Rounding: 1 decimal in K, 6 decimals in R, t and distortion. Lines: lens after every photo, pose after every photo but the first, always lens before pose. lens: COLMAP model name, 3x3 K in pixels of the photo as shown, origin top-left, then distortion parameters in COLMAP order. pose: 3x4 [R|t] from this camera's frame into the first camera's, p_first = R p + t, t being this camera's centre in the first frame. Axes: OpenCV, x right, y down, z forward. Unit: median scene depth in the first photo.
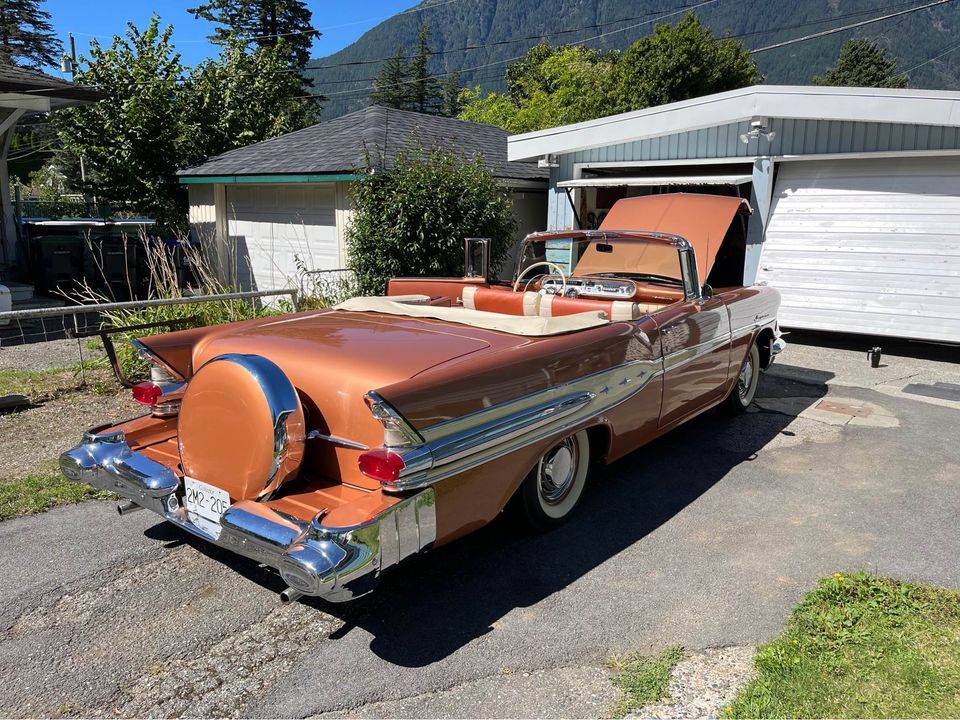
lens RADIAL K [[741.3, 0, 480.0], [0, 741.3, 360.0], [0, 0, 1]] dist [0.058914, -0.080885]
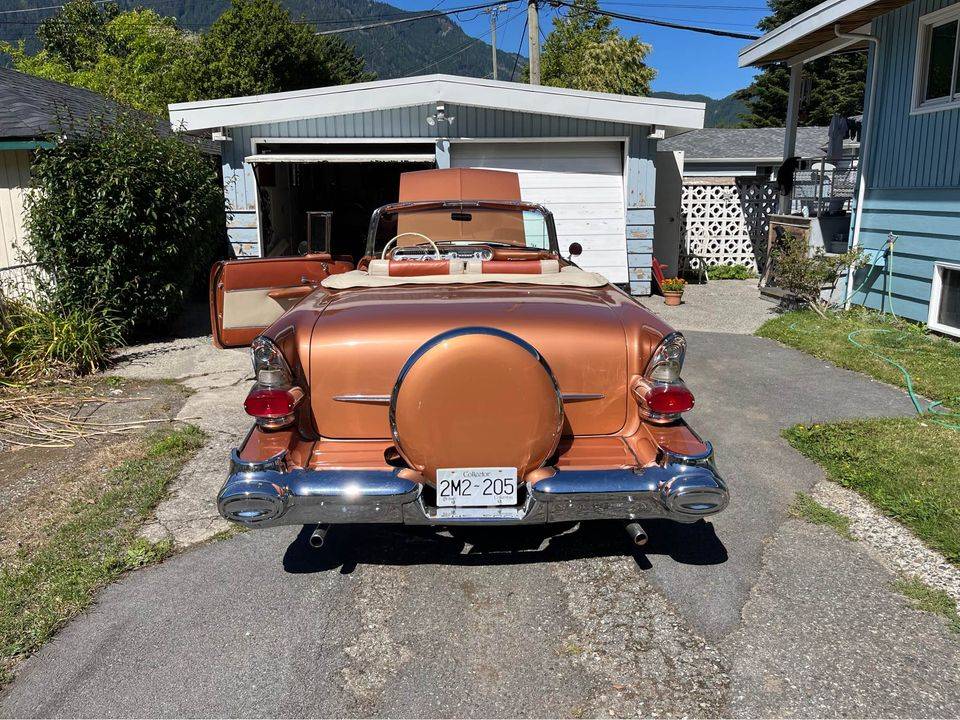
lens RADIAL K [[741.3, 0, 480.0], [0, 741.3, 360.0], [0, 0, 1]] dist [0.058914, -0.080885]
pose [[0.767092, -0.152877, 0.623055, -0.340735], [0.140306, 0.987659, 0.069596, -0.011382], [-0.626006, 0.034032, 0.779075, 0.101651]]
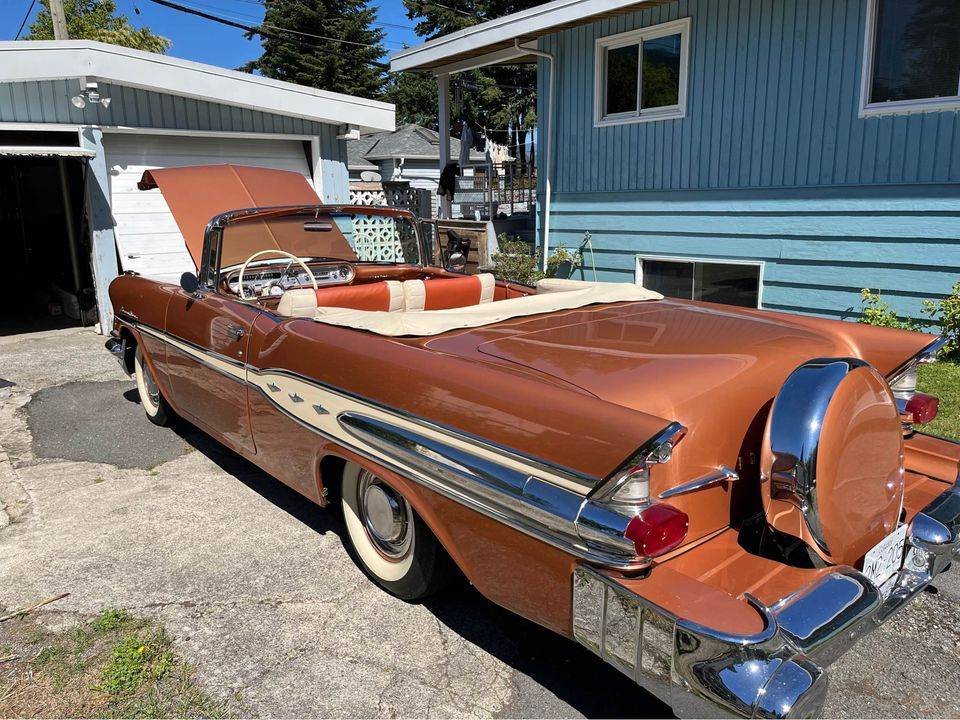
lens RADIAL K [[741.3, 0, 480.0], [0, 741.3, 360.0], [0, 0, 1]] dist [0.058914, -0.080885]
pose [[0.202993, -0.222322, 0.953607, -0.408687], [0.212018, 0.960759, 0.178857, -0.078292], [-0.955951, 0.165875, 0.242164, 0.431363]]
